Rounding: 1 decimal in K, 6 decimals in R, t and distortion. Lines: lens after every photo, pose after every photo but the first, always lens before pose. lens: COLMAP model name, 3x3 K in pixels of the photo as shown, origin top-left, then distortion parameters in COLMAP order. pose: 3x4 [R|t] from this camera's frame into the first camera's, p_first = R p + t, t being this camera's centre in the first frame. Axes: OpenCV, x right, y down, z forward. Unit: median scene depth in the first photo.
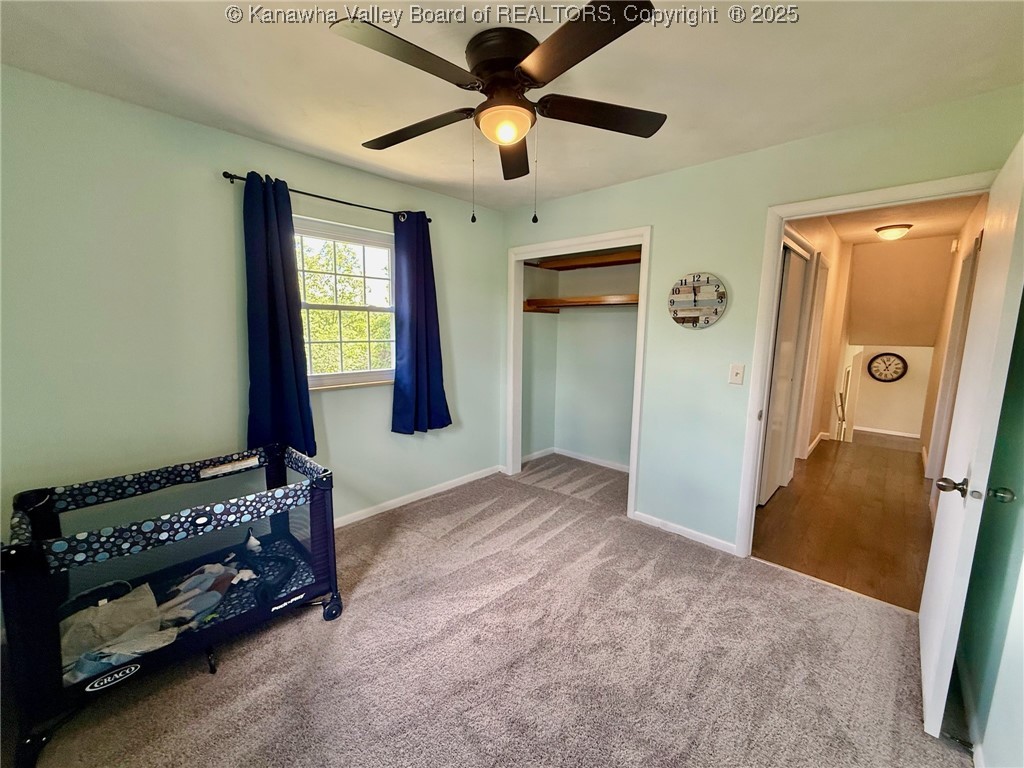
lens RADIAL K [[410.8, 0, 510.6], [0, 410.8, 383.7], [0, 0, 1]] dist [0.002214, 0.000155]
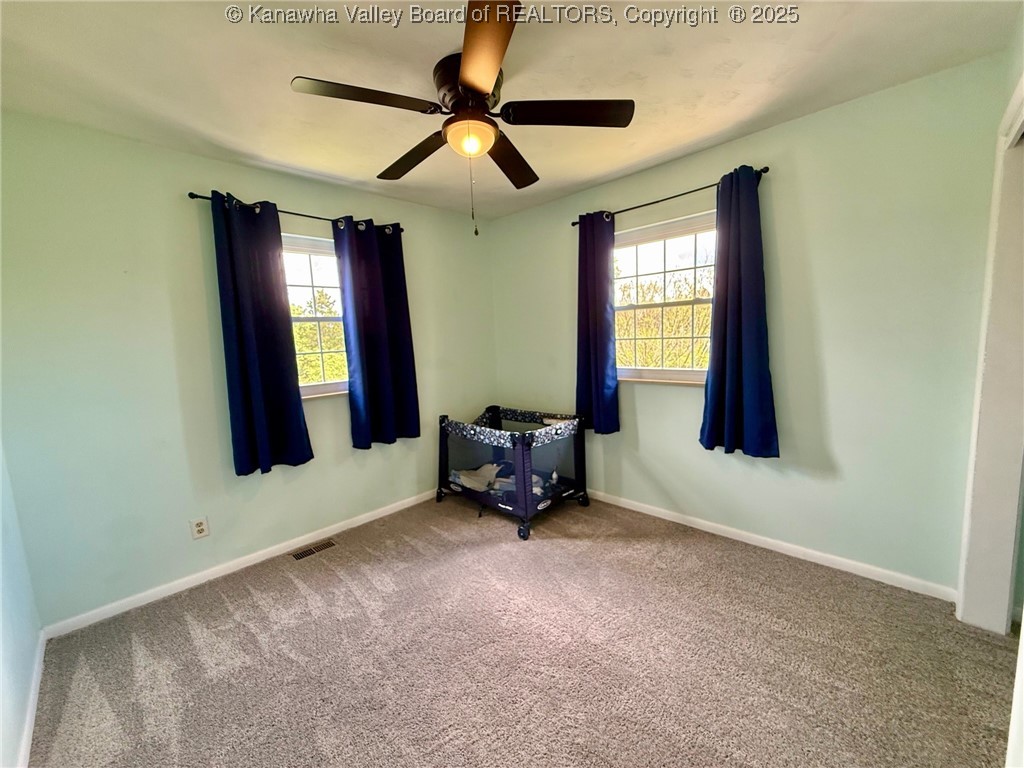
lens RADIAL K [[410.8, 0, 510.8], [0, 410.8, 384.6], [0, 0, 1]] dist [0.002214, 0.000155]
pose [[-0.023078, 0.107163, -0.993974, 0.846781], [-0.097119, 0.989296, 0.108913, -0.085780], [0.995005, 0.099047, -0.012424, 0.882468]]
